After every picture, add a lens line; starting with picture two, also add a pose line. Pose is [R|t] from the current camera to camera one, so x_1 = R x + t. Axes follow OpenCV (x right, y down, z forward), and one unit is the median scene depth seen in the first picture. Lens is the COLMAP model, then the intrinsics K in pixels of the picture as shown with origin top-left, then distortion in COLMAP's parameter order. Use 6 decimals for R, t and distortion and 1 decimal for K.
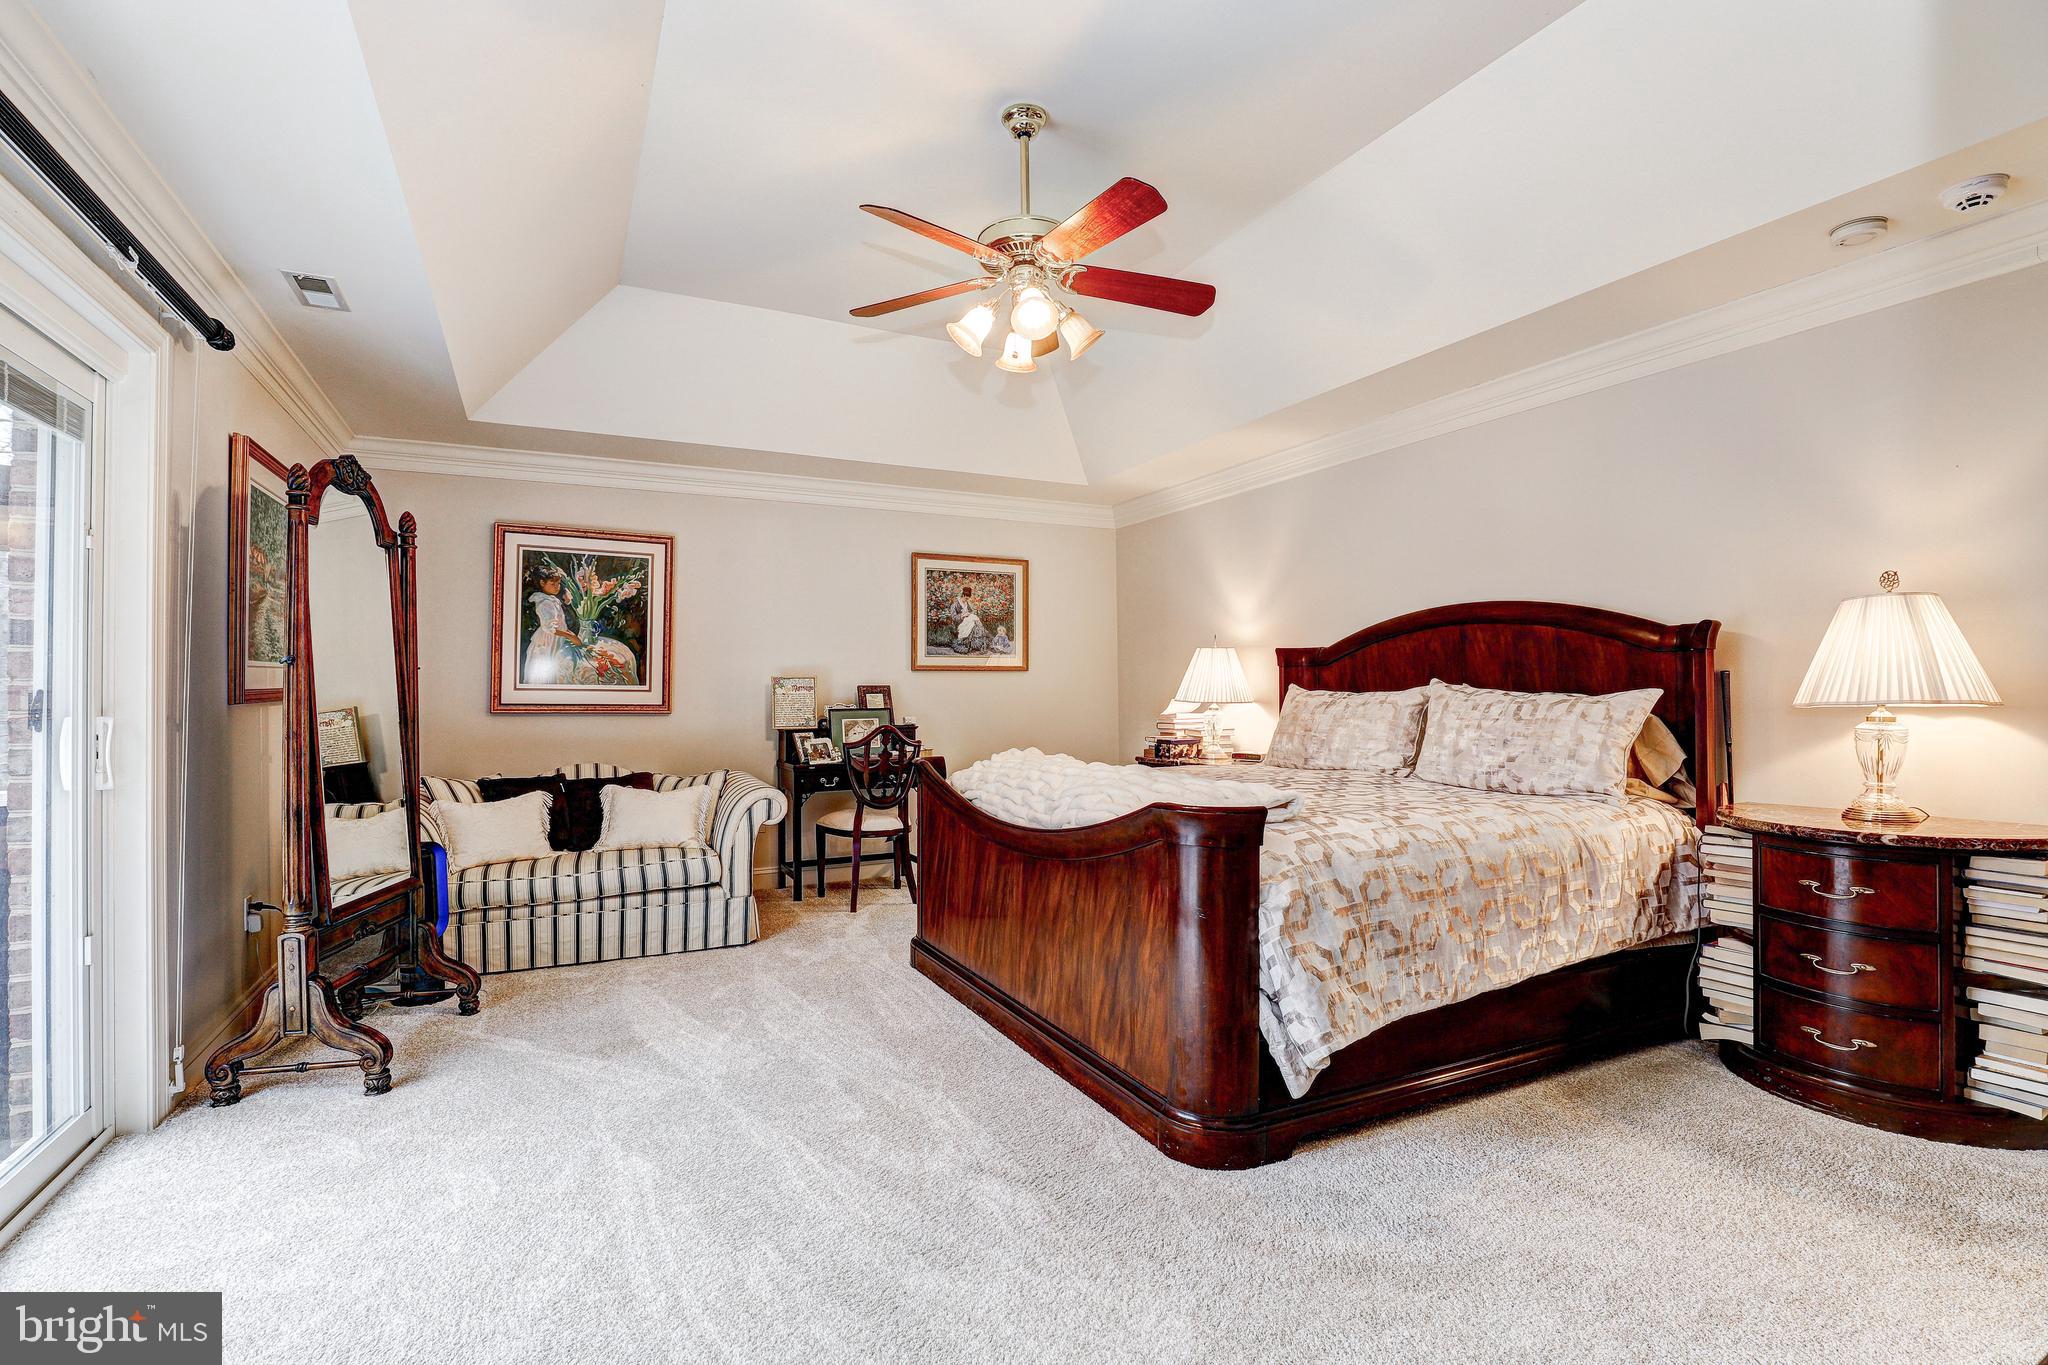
lens RADIAL K [[936.6, 0, 1027.2], [0, 936.6, 678.7], [0, 0, 1]] dist [-0.042395, 0.008210]
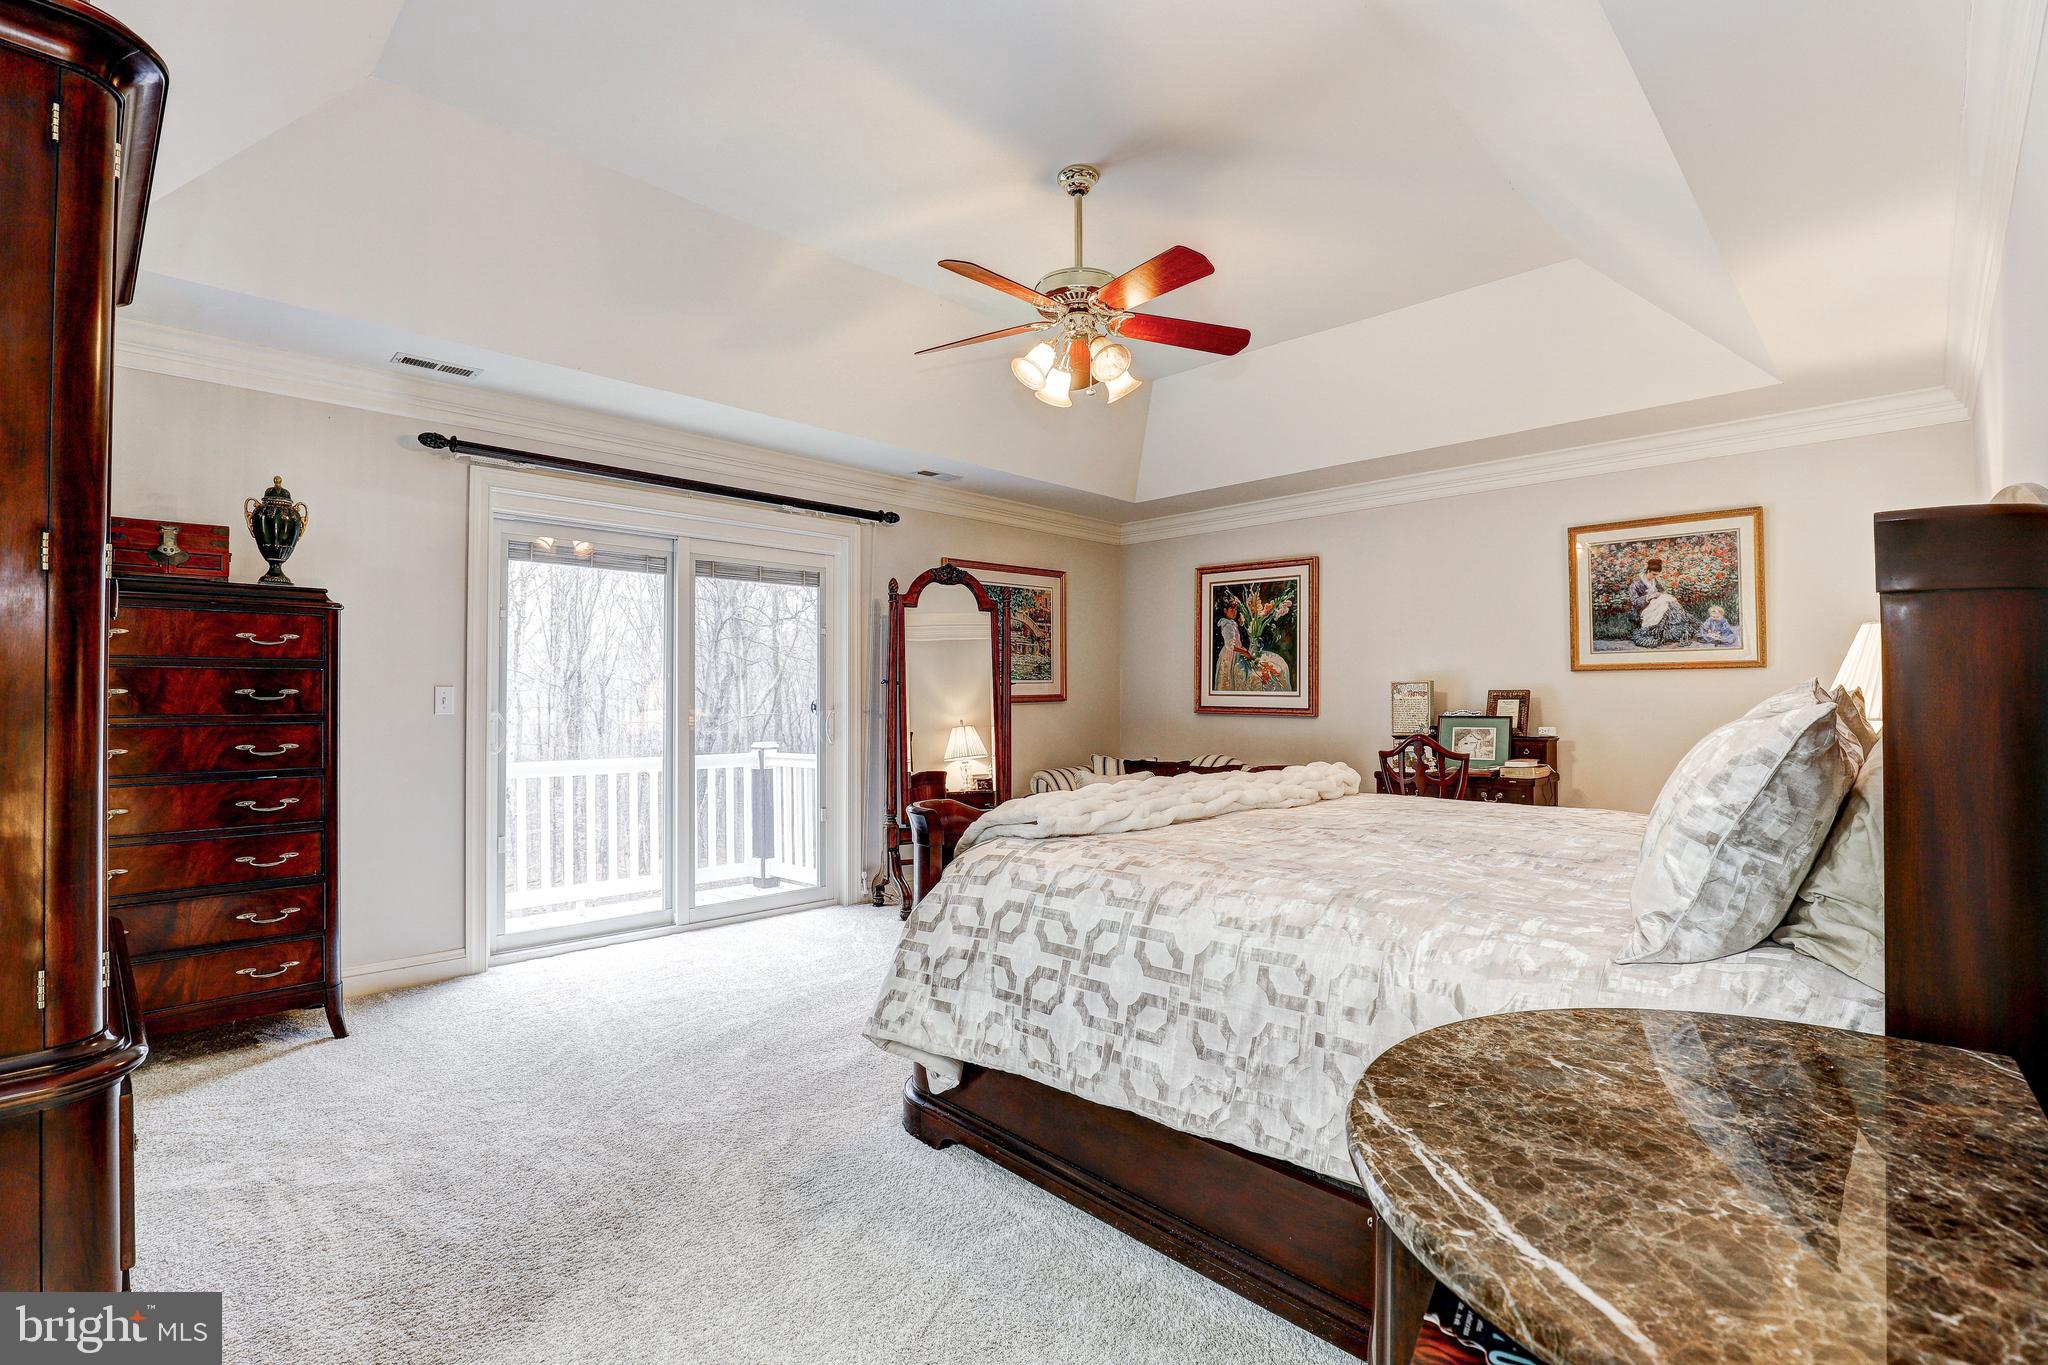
lens RADIAL K [[936.6, 0, 1027.2], [0, 936.6, 678.7], [0, 0, 1]] dist [-0.042395, 0.008210]
pose [[0.305876, -0.015411, -0.951947, 0.581595], [0.014891, 0.999824, -0.011401, -0.000213], [0.951955, -0.010688, 0.306052, 0.343009]]
